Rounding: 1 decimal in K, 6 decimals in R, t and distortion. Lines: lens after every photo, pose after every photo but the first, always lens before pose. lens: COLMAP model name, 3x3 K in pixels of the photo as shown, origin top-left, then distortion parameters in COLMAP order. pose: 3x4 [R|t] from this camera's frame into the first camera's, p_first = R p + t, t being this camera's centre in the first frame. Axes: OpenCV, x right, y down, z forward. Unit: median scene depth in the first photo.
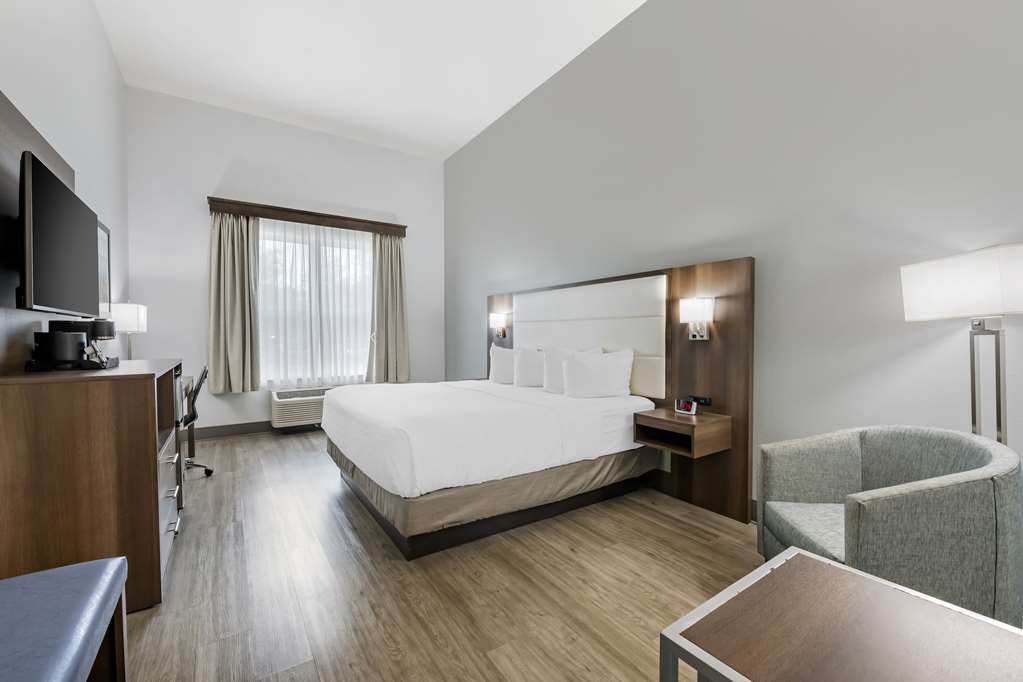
lens RADIAL K [[418.2, 0, 511.5], [0, 418.2, 341.0], [0, 0, 1]] dist [-0.001864, -0.000189]
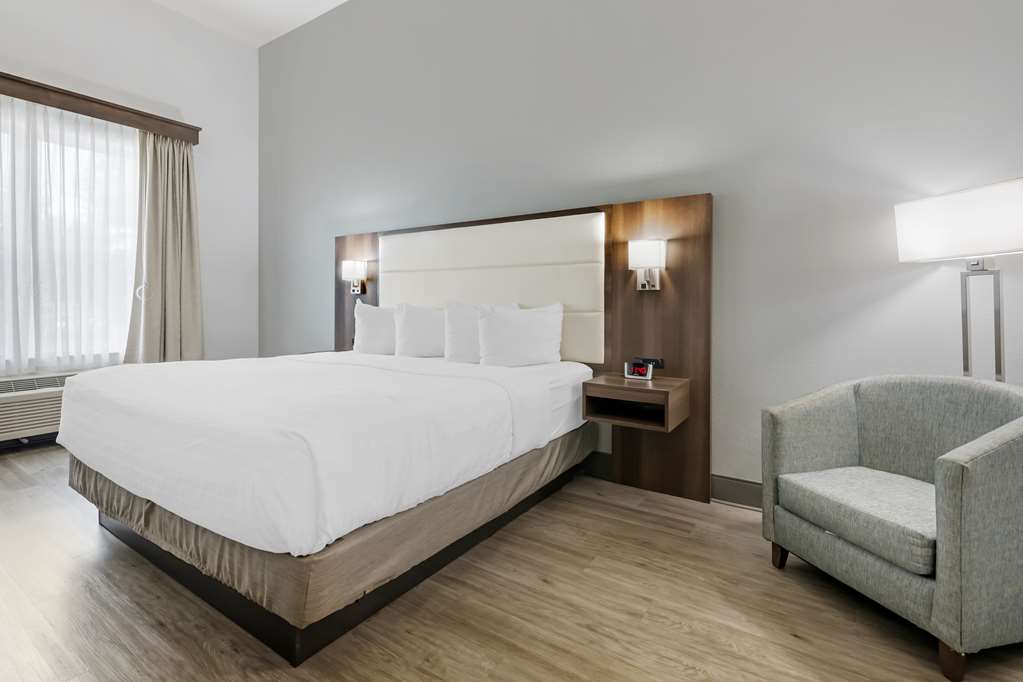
lens RADIAL K [[478.4, 0, 512.5], [0, 478.4, 301.8], [0, 0, 1]] dist [-0.004049, -0.001016]
pose [[0.923436, 0.006123, 0.383703, -0.178258], [0.000370, 0.999858, -0.016847, 0.038212], [-0.383751, 0.015699, 0.923303, 0.229281]]
